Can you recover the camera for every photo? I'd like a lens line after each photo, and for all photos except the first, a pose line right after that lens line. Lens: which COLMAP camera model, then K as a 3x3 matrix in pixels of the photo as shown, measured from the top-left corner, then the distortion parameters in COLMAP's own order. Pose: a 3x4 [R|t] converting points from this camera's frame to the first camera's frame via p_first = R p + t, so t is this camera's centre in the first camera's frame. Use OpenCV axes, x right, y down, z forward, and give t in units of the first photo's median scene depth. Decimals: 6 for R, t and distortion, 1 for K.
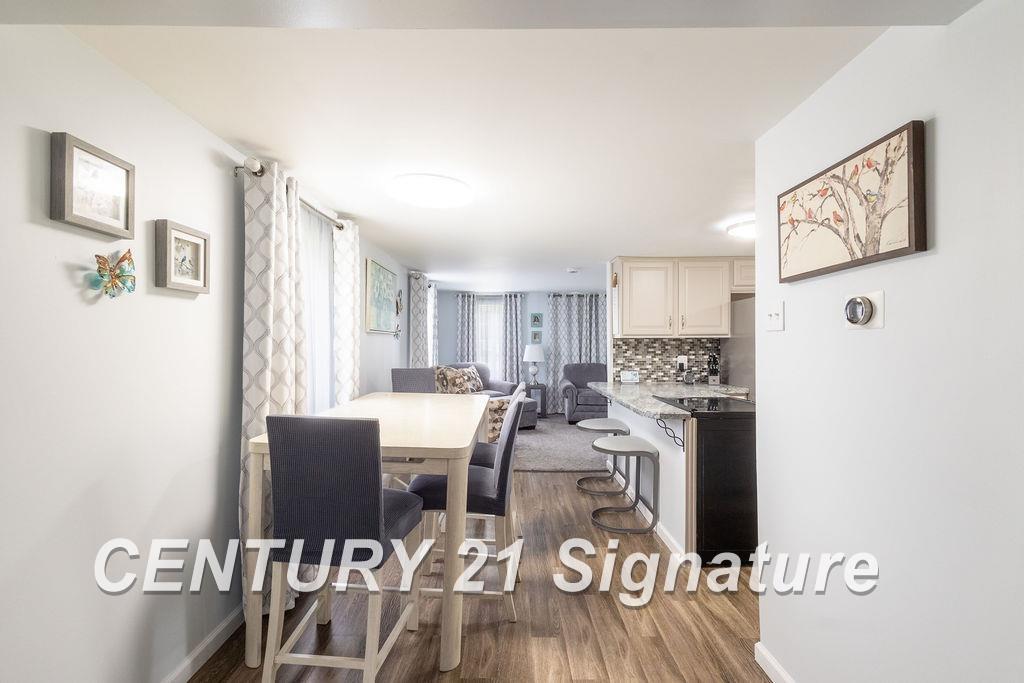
lens RADIAL K [[502.7, 0, 507.2], [0, 502.7, 331.0], [0, 0, 1]] dist [0.033068, -0.012560]
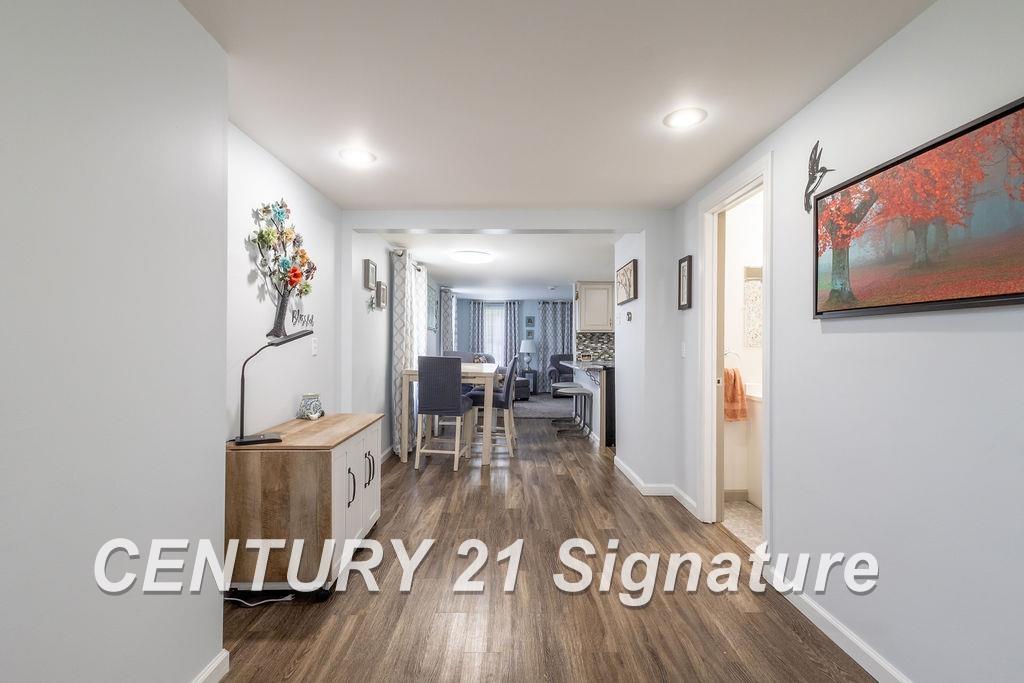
lens RADIAL K [[502.7, 0, 507.2], [0, 502.7, 331.0], [0, 0, 1]] dist [0.033068, -0.012560]
pose [[0.999995, 0.002368, 0.002023, -0.004443], [-0.002358, 0.999986, -0.004725, 0.010751], [-0.002035, 0.004720, 0.999987, -0.353160]]
